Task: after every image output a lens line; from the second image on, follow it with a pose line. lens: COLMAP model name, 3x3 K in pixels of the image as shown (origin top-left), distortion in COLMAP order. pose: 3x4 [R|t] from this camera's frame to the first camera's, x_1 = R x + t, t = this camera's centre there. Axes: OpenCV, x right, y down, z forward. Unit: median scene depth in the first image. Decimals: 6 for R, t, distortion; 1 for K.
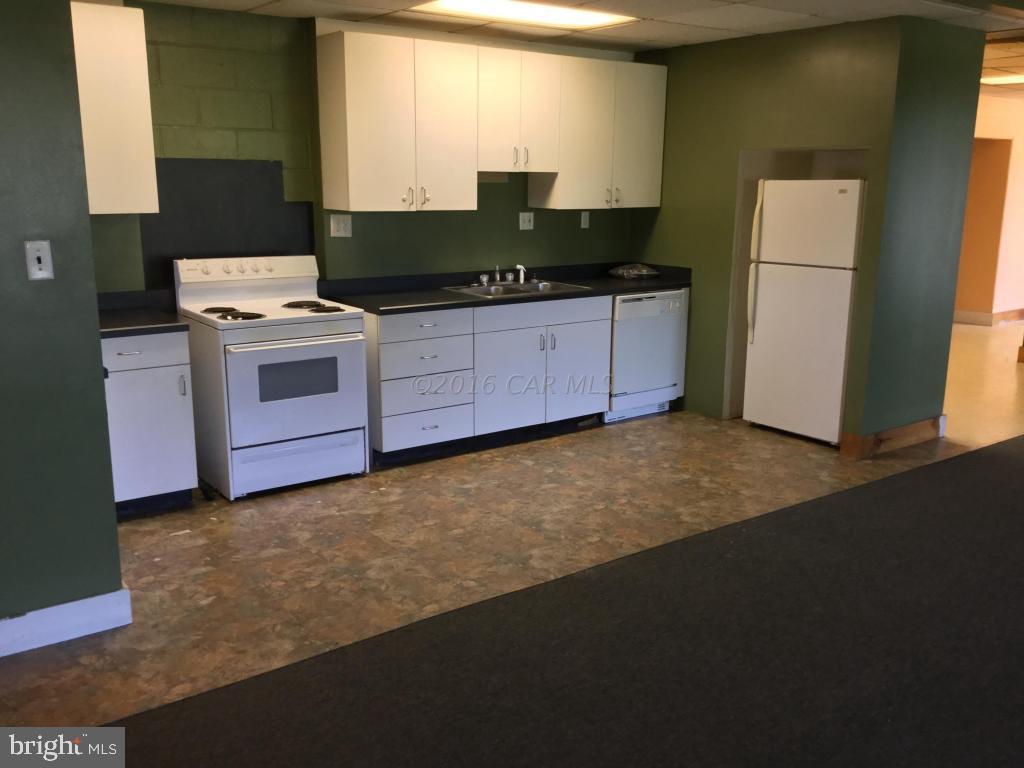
lens RADIAL K [[918.4, 0, 513.0], [0, 918.4, 388.5], [0, 0, 1]] dist [0.091058, -0.153646]
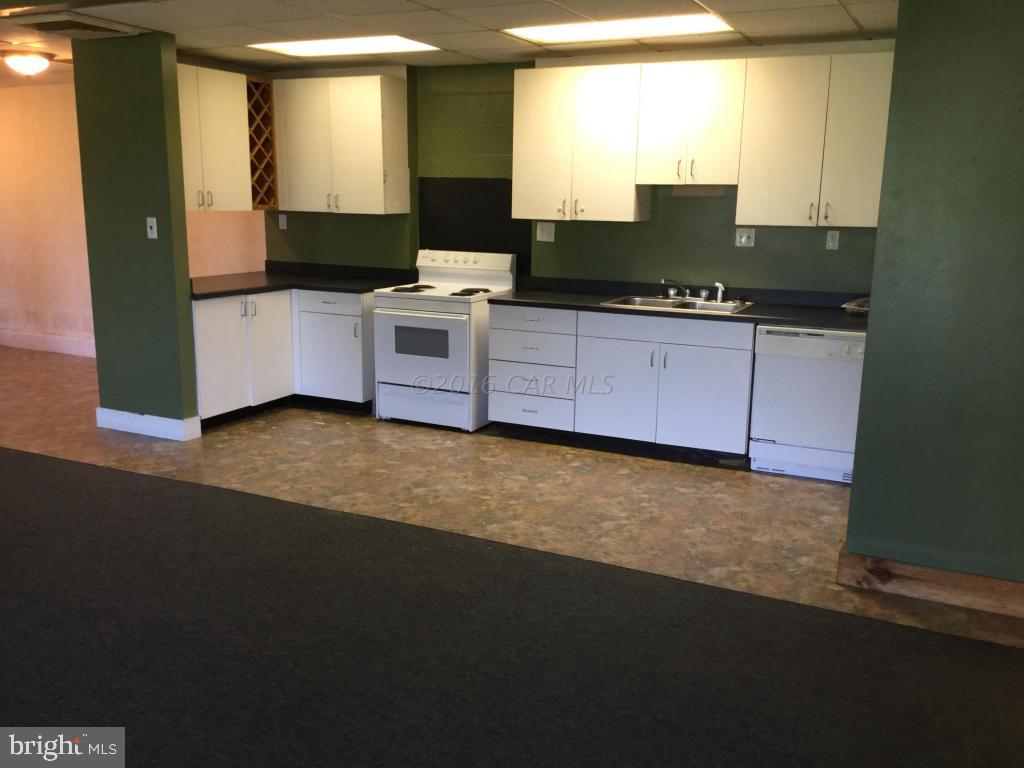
lens RADIAL K [[918.4, 0, 520.1], [0, 918.4, 385.9], [0, 0, 1]] dist [0.091058, -0.153646]
pose [[0.464010, 0.179262, -0.867502, 0.889942], [-0.207708, 0.974025, 0.090176, -0.087816], [0.861134, 0.138345, 0.489192, 0.444131]]
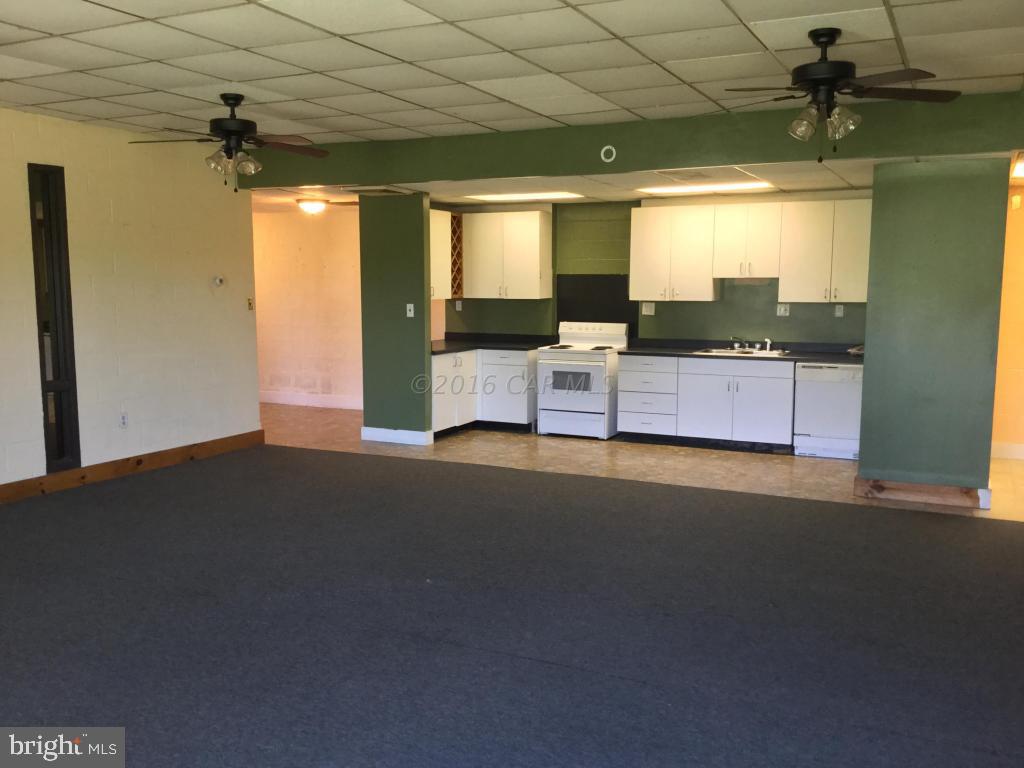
lens RADIAL K [[918.4, 0, 515.8], [0, 918.4, 382.6], [0, 0, 1]] dist [0.091058, -0.153646]
pose [[0.464453, 0.092688, -0.880734, 1.337452], [-0.193126, 0.981173, 0.001414, 0.012341], [0.864283, 0.169436, 0.473609, -0.045958]]
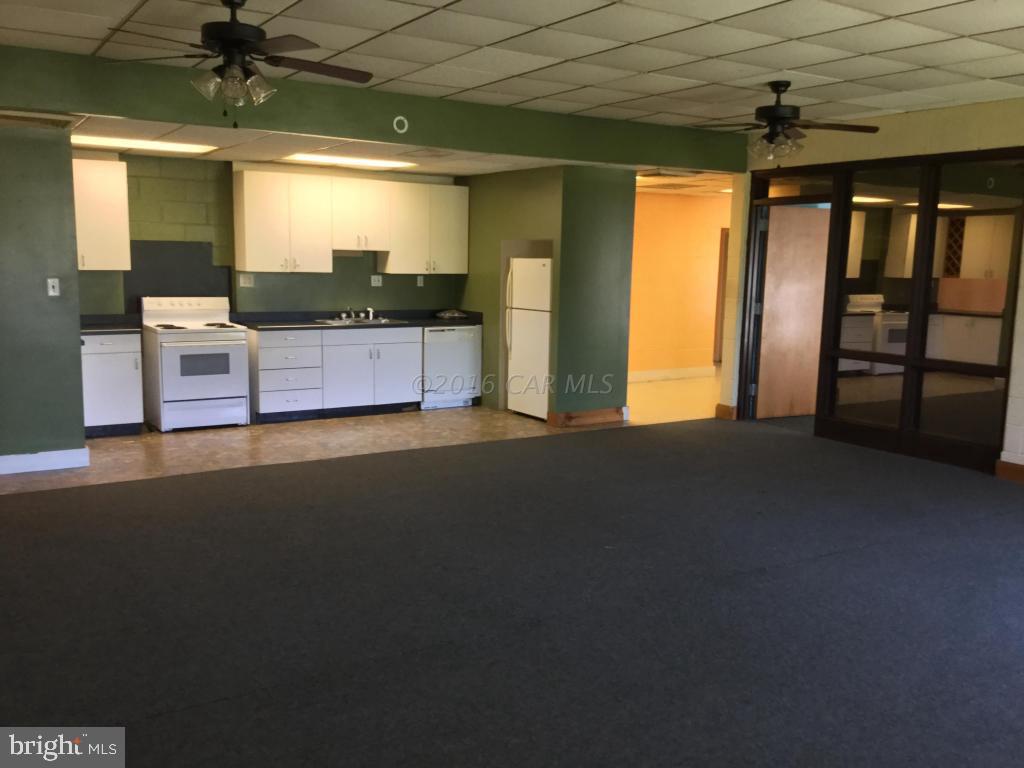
lens RADIAL K [[918.4, 0, 515.8], [0, 918.4, 385.1], [0, 0, 1]] dist [0.091058, -0.153646]
pose [[0.998005, 0.020431, -0.059741, 0.419698], [-0.025341, 0.996259, -0.082623, 0.144107], [0.057830, 0.083972, 0.994789, -0.646495]]
